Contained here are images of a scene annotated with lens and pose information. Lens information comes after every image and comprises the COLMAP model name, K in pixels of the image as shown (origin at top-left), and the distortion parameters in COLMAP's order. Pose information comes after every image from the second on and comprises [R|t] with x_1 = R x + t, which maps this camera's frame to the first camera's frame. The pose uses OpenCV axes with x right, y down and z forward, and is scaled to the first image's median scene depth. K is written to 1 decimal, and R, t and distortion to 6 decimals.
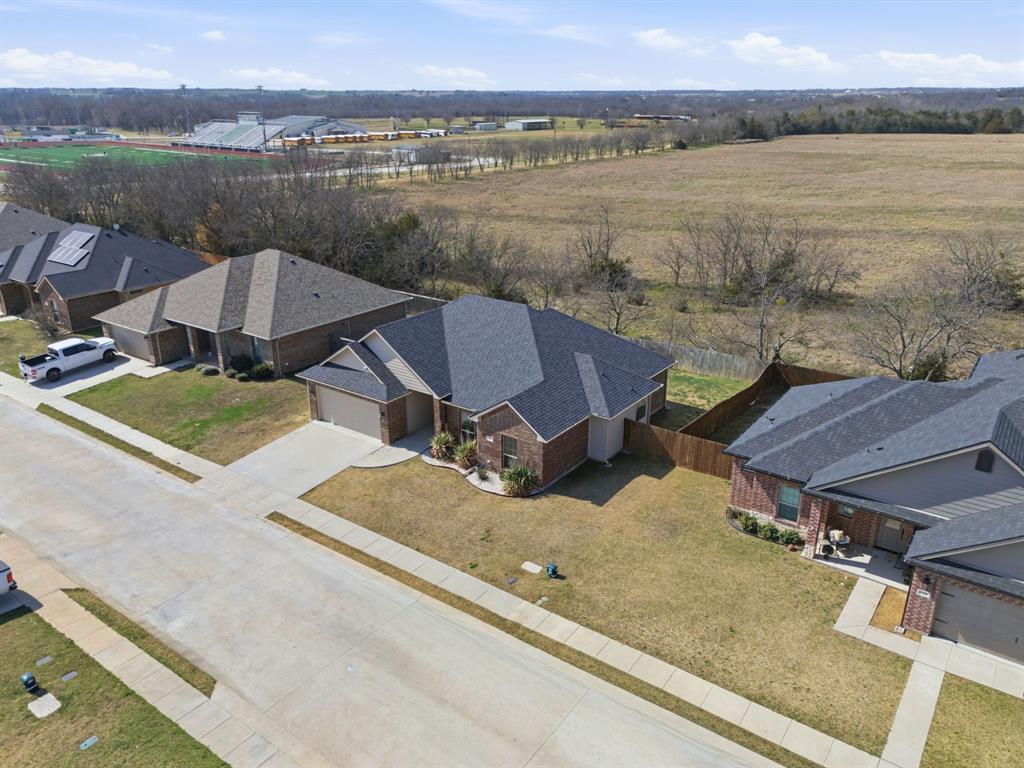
lens RADIAL K [[757.5, 0, 507.7], [0, 757.5, 384.7], [0, 0, 1]] dist [0.038939, -0.000263]
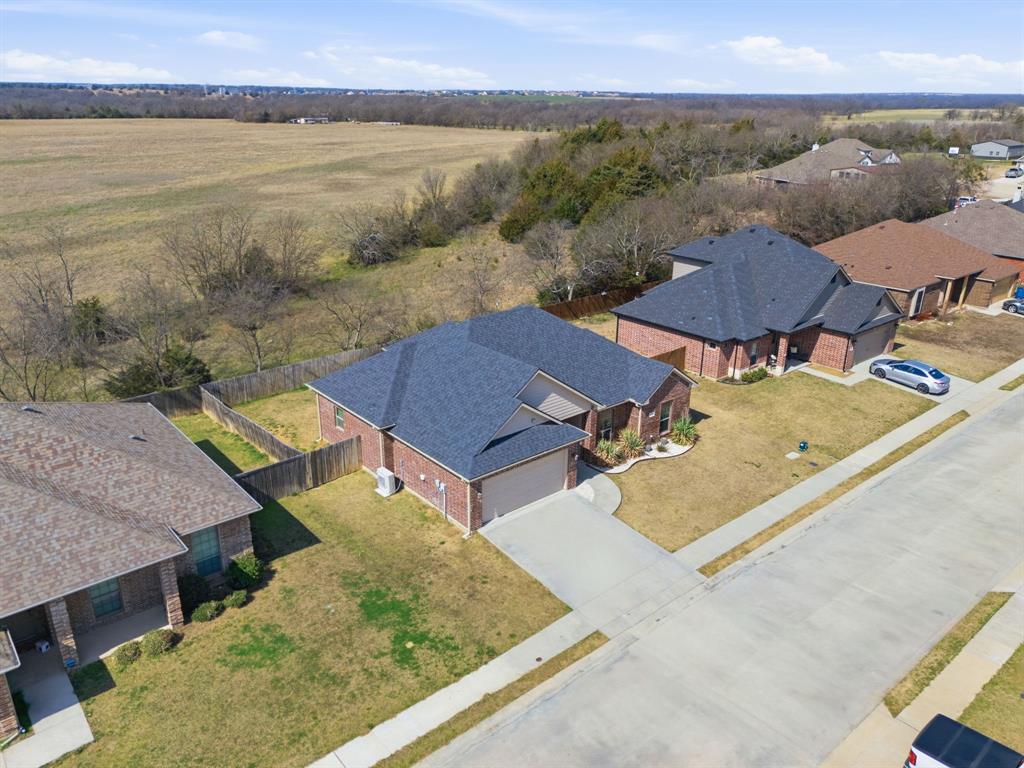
lens RADIAL K [[757.5, 0, 507.7], [0, 757.5, 384.7], [0, 0, 1]] dist [0.038939, -0.000263]
pose [[0.245004, -0.351627, 0.903511, -1.024869], [0.339455, 0.904037, 0.259782, -0.314355], [-0.908154, 0.243054, 0.340854, 0.803055]]
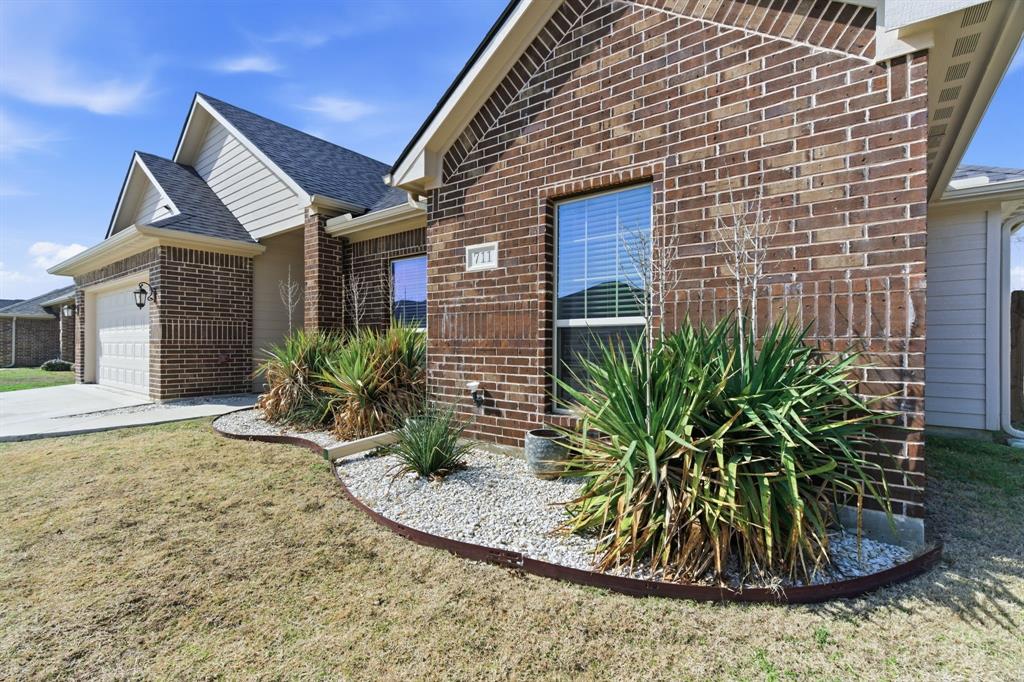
lens RADIAL K [[459.5, 0, 510.6], [0, 459.5, 345.1], [0, 0, 1]] dist [-0.000120, -0.000483]
pose [[0.999515, -0.000997, -0.031109, -0.012553], [-0.010176, 0.934092, -0.356886, 0.133020], [0.029415, 0.357030, 0.933630, 0.892690]]
